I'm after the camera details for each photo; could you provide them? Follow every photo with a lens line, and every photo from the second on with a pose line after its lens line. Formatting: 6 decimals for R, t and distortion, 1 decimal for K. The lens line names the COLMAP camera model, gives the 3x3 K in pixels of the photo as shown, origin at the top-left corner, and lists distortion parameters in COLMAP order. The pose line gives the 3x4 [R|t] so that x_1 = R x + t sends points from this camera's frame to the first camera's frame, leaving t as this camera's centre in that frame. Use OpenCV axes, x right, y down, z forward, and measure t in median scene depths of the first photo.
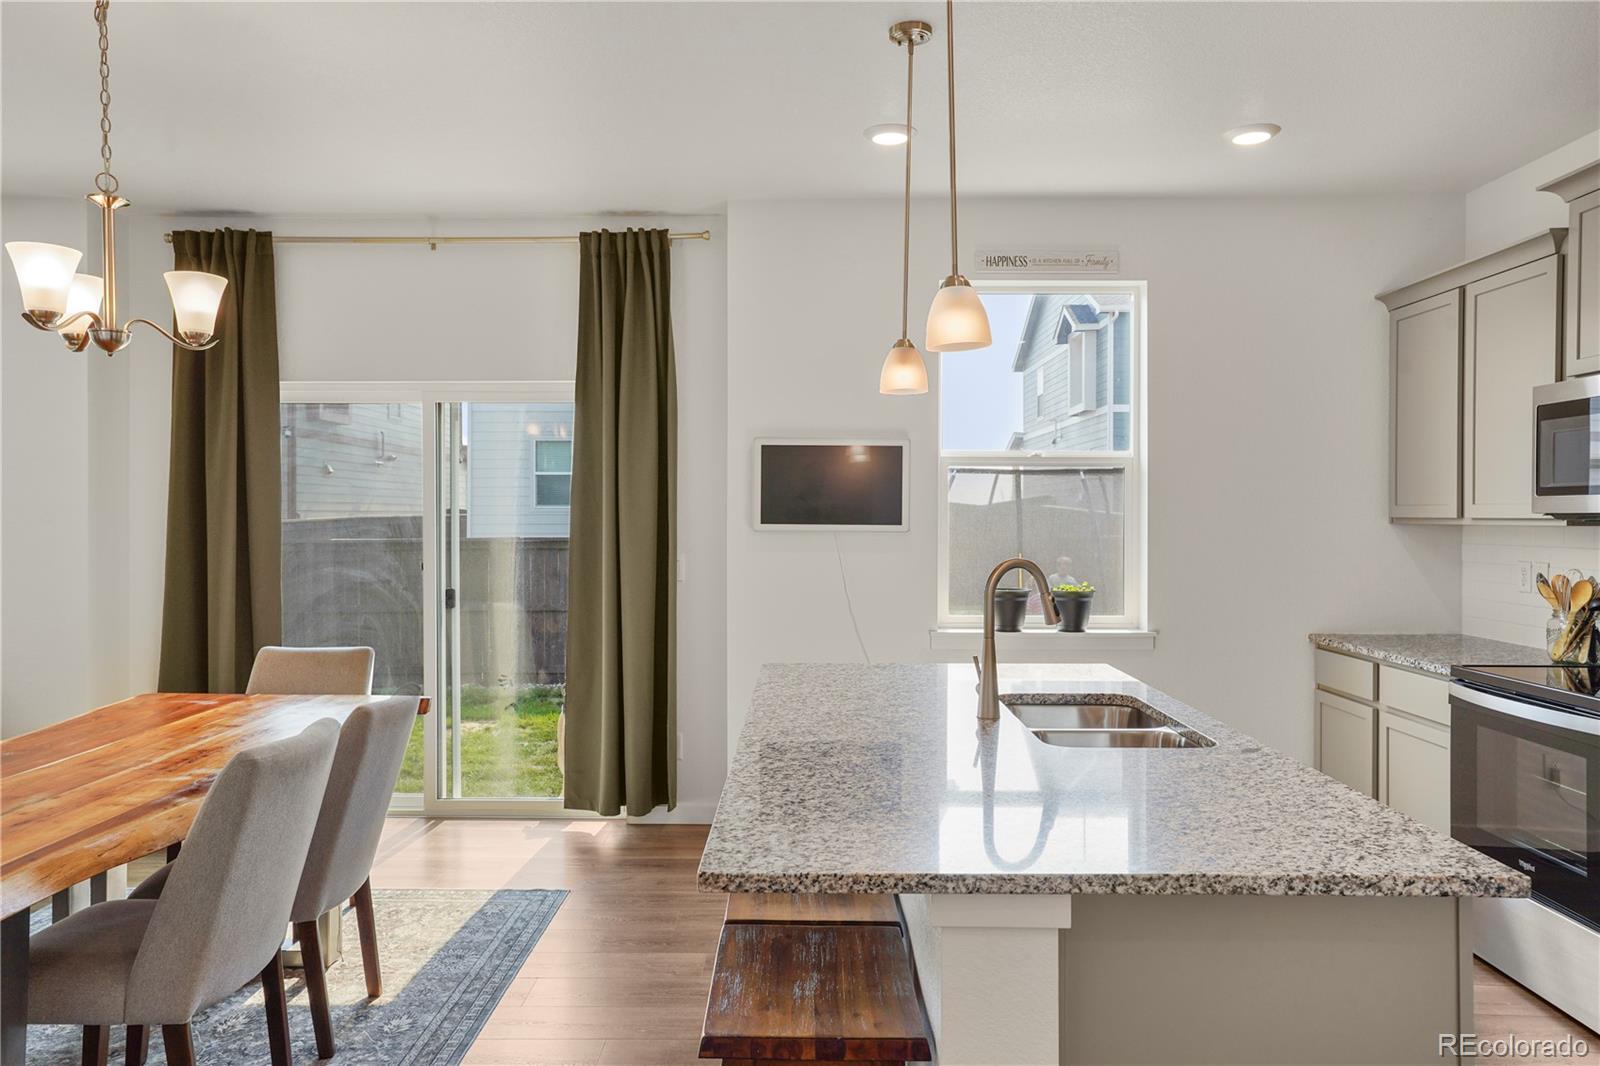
lens RADIAL K [[1116.7, 0, 800.0], [0, 1116.7, 533.0], [0, 0, 1]] dist [0.003932, 0.002119]
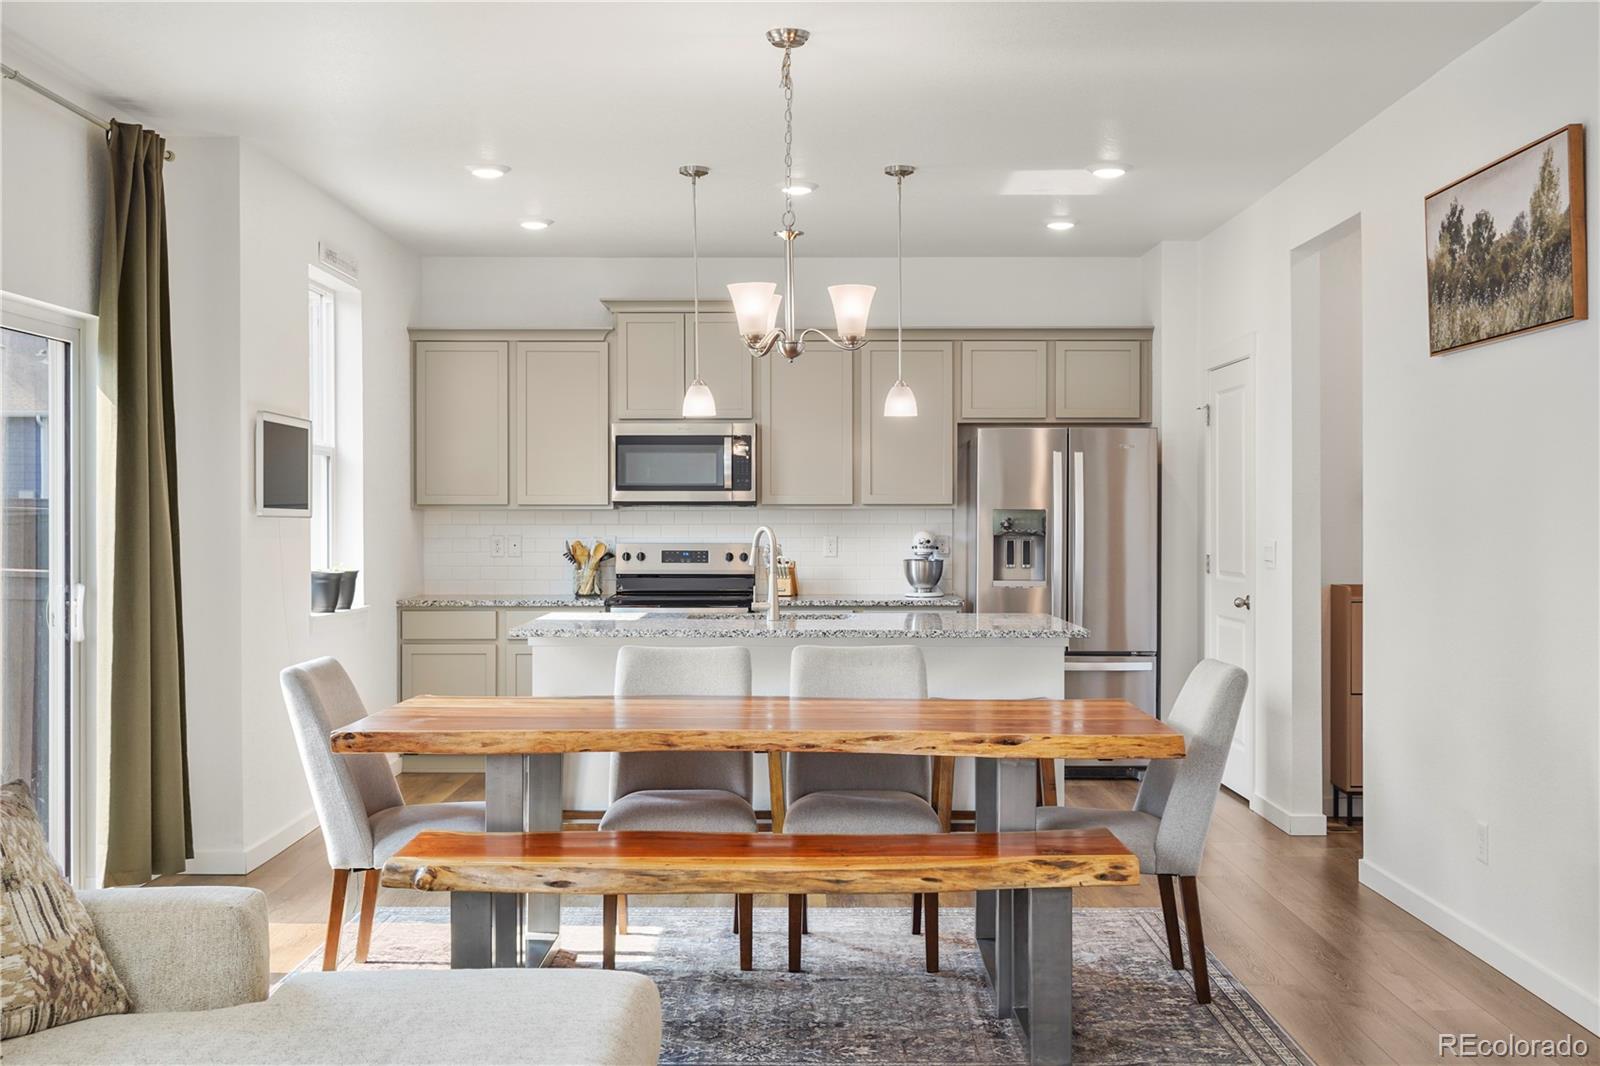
lens RADIAL K [[1697.0, 0, 800.0], [0, 1697.0, 533.0], [0, 0, 1]] dist [0.003211, 0.001155]
pose [[-0.014643, -0.013966, 0.999795, -1.563629], [0.014089, 0.999800, 0.014172, -0.002473], [-0.999794, 0.014294, -0.014444, 0.662819]]
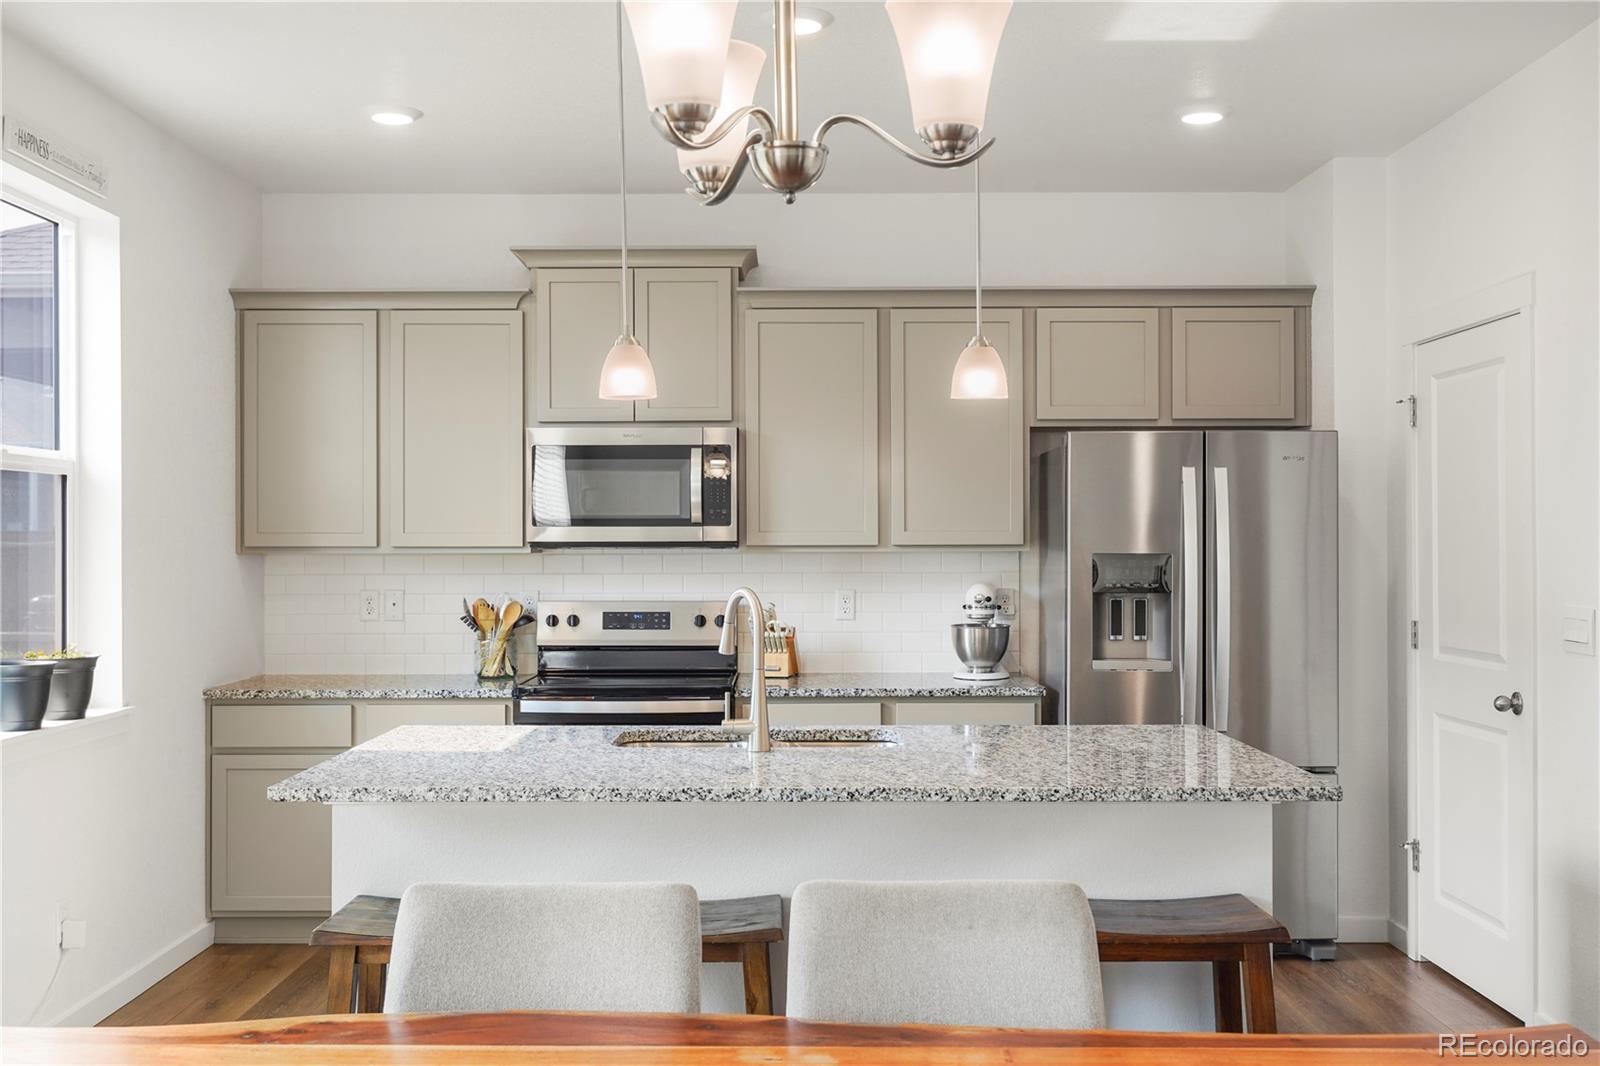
lens RADIAL K [[1603.8, 0, 800.0], [0, 1603.8, 533.0], [0, 0, 1]] dist [-0.004084, -0.004848]
pose [[-0.016614, 0.003064, 0.999857, -0.811922], [0.016249, 0.999864, -0.002794, -0.015254], [-0.999730, 0.016200, -0.016661, 0.655896]]
